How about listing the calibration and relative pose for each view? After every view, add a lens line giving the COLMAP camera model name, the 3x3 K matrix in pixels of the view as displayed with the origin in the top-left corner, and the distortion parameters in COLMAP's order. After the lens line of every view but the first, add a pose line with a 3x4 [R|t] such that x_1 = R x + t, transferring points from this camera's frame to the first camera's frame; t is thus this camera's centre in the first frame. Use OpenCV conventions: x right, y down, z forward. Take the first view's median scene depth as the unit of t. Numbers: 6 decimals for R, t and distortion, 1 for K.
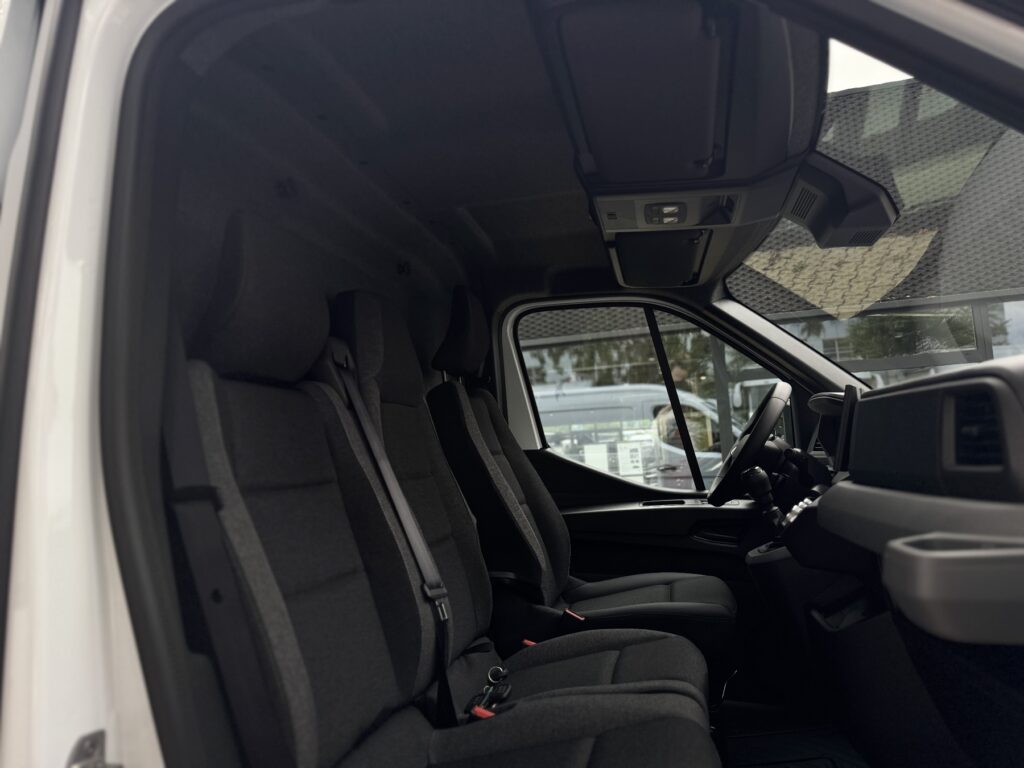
lens RADIAL K [[689.3, 0, 511.6], [0, 689.3, 397.1], [0, 0, 1]] dist [0.048718, -0.002180]
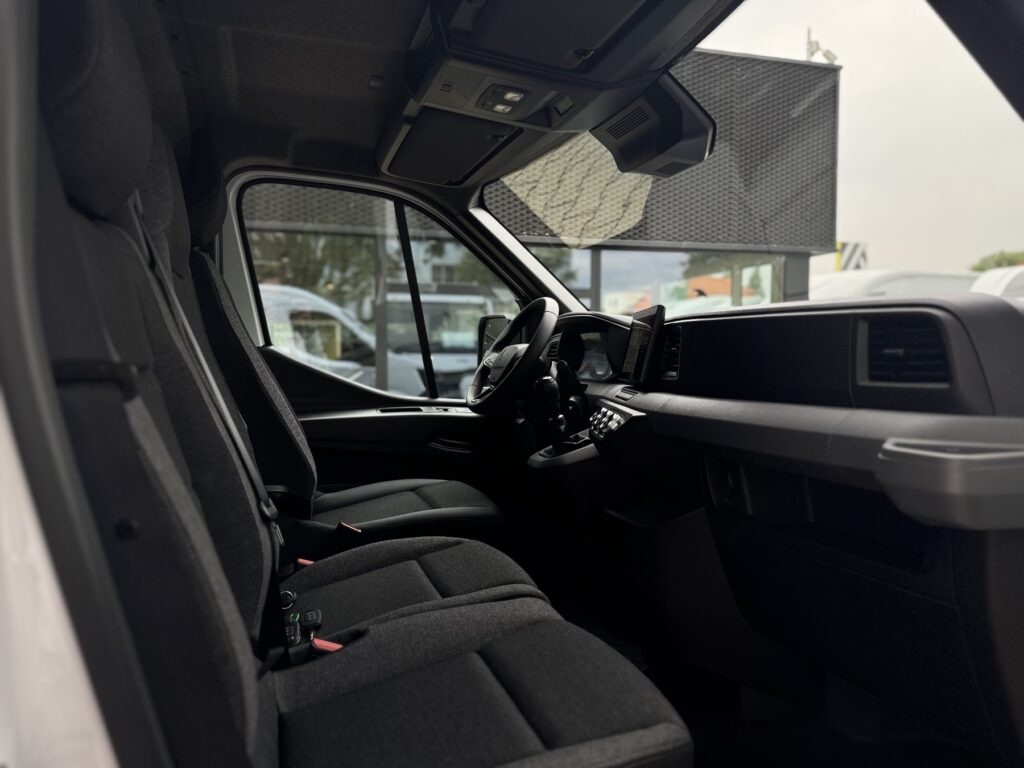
lens RADIAL K [[689.3, 0, 511.6], [0, 689.3, 397.1], [0, 0, 1]] dist [0.048718, -0.002180]
pose [[0.857763, 0.029561, 0.513195, -0.194896], [-0.096873, 0.989753, 0.104904, 0.024174], [-0.504836, -0.139697, 0.851837, 0.127383]]
